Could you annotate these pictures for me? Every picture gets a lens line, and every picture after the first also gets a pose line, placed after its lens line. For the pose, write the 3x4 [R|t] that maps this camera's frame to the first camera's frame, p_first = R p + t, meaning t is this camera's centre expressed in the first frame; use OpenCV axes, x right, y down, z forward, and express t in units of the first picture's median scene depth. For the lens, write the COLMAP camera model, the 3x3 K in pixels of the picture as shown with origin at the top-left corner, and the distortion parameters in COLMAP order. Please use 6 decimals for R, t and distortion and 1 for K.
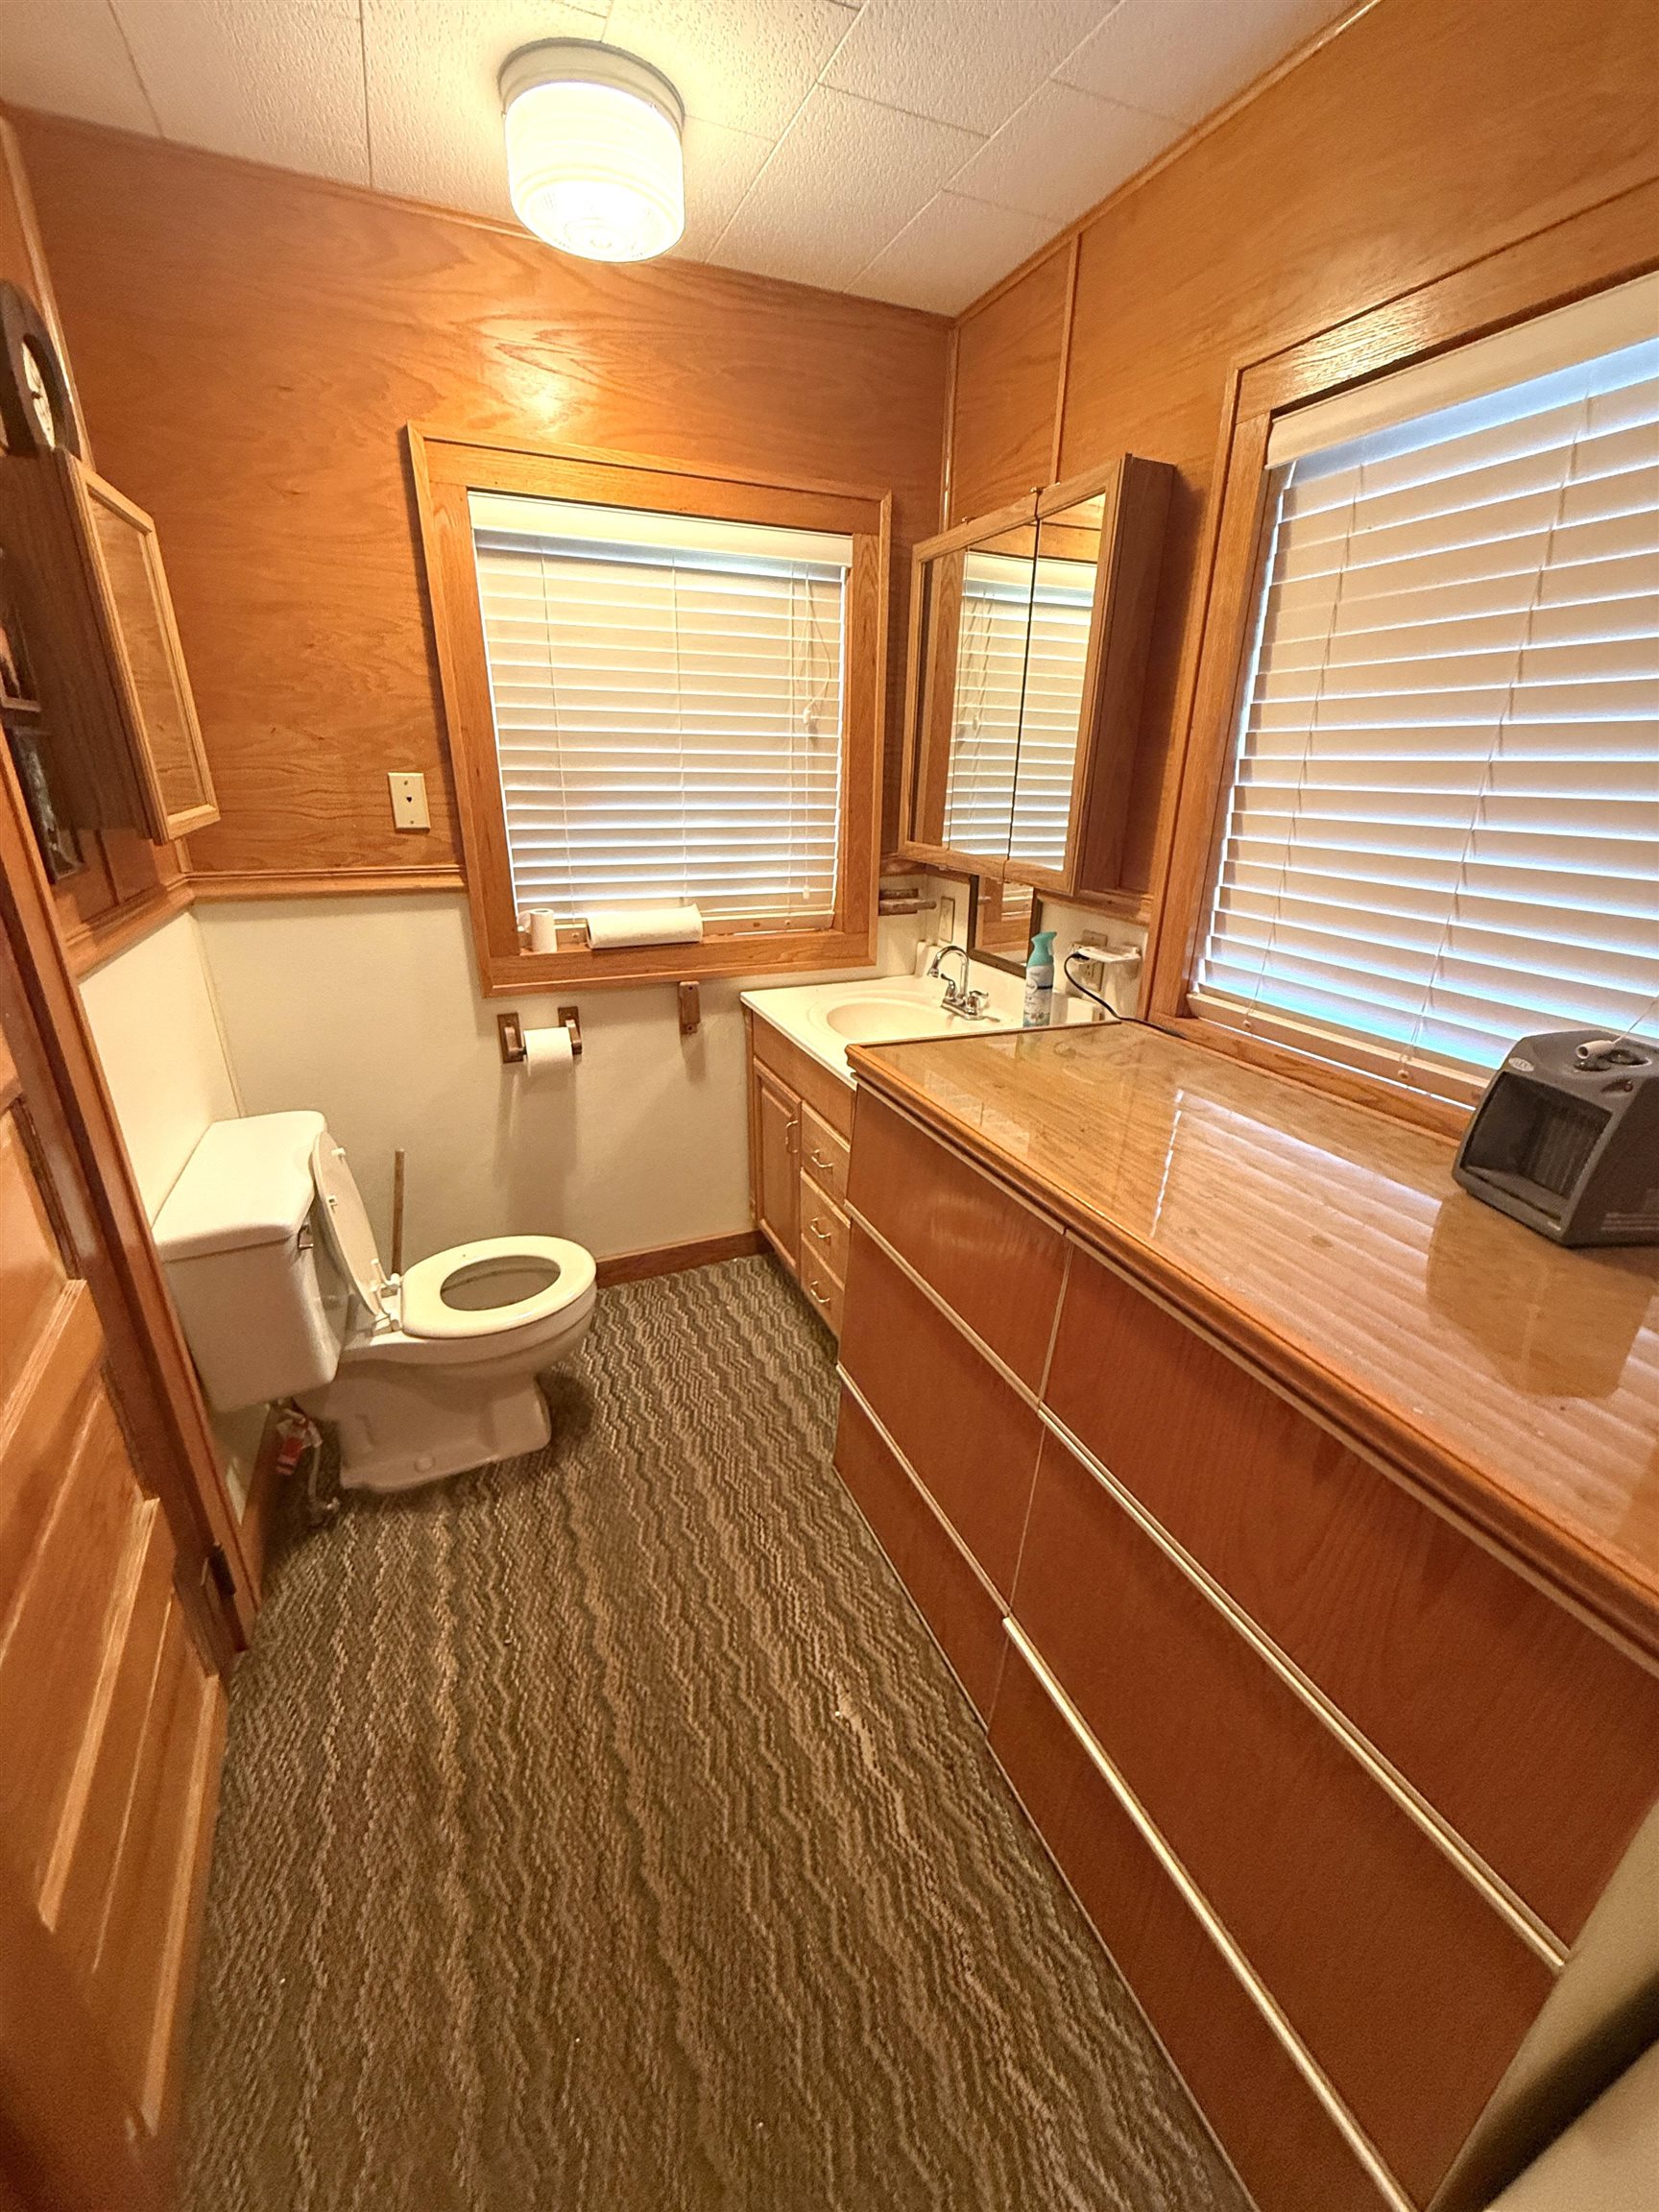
lens RADIAL K [[886.8, 0, 835.4], [0, 886.8, 1105.5], [0, 0, 1]] dist [-0.004414, 0.000248]
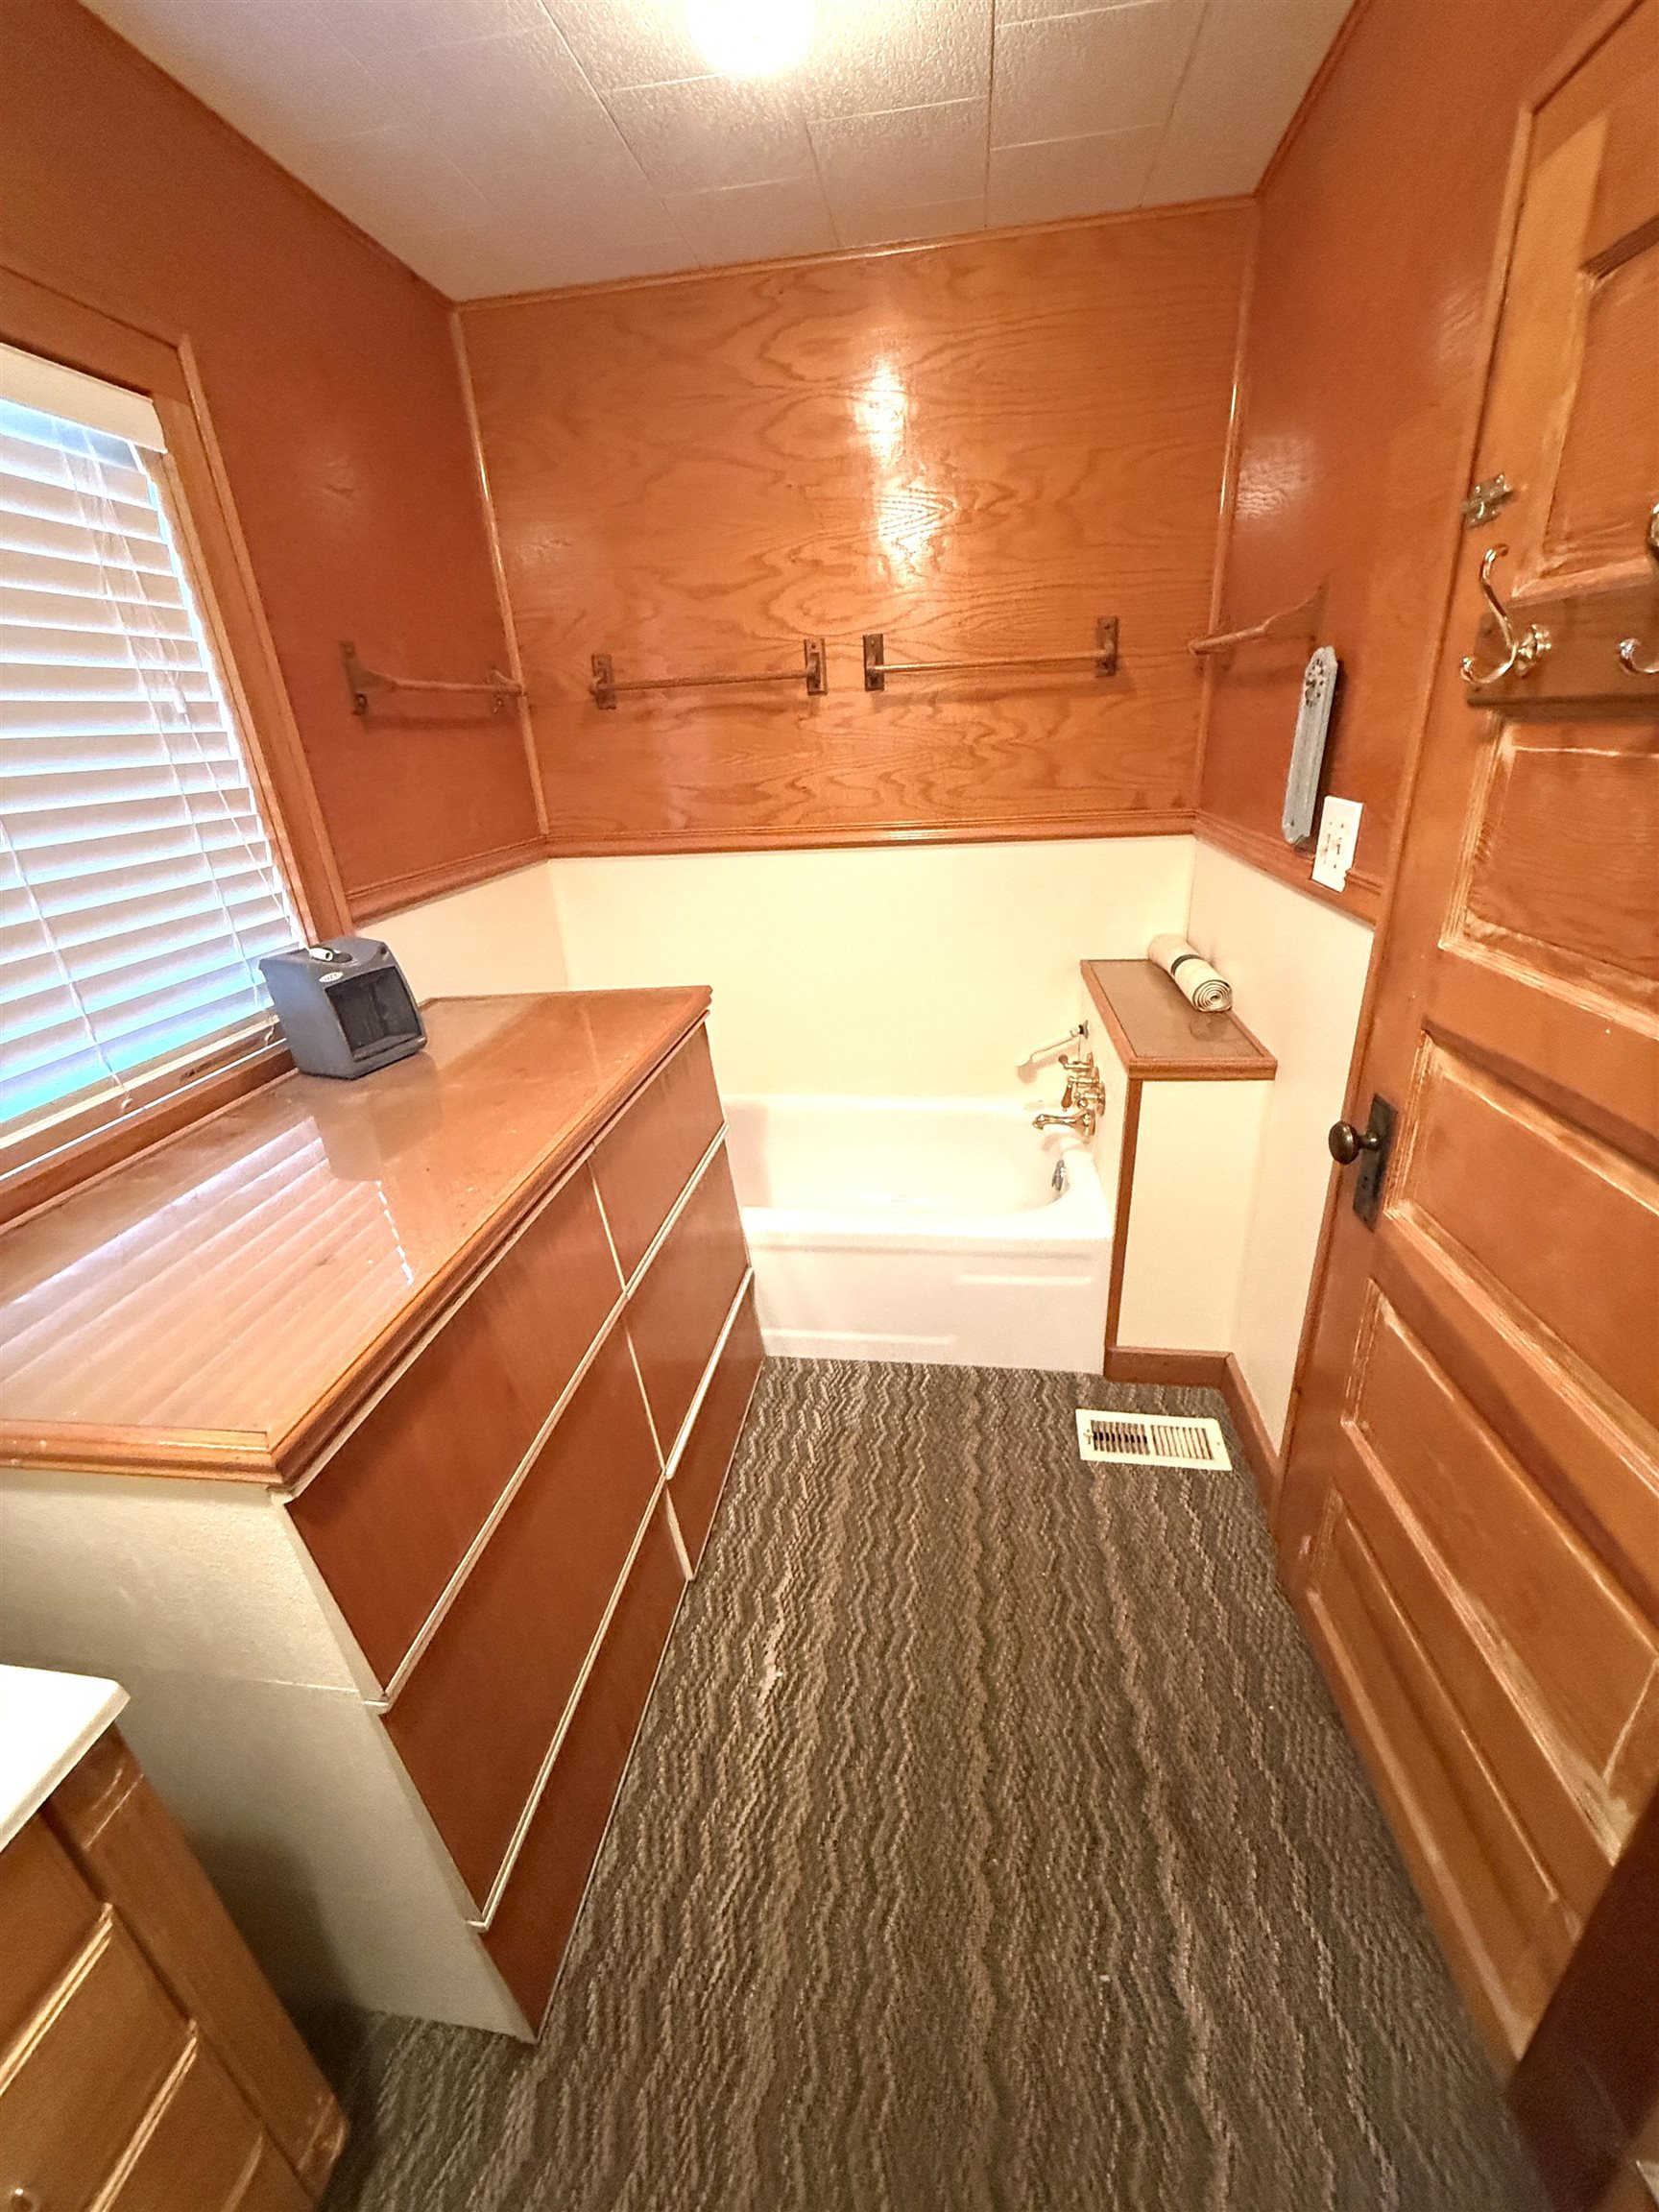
lens RADIAL K [[886.8, 0, 831.8], [0, 886.8, 1099.1], [0, 0, 1]] dist [-0.004414, 0.000248]
pose [[-0.850325, -0.171473, 0.497538, -0.444950], [0.236724, 0.719746, 0.652631, -0.449315], [-0.470010, 0.672728, -0.571426, 1.107172]]
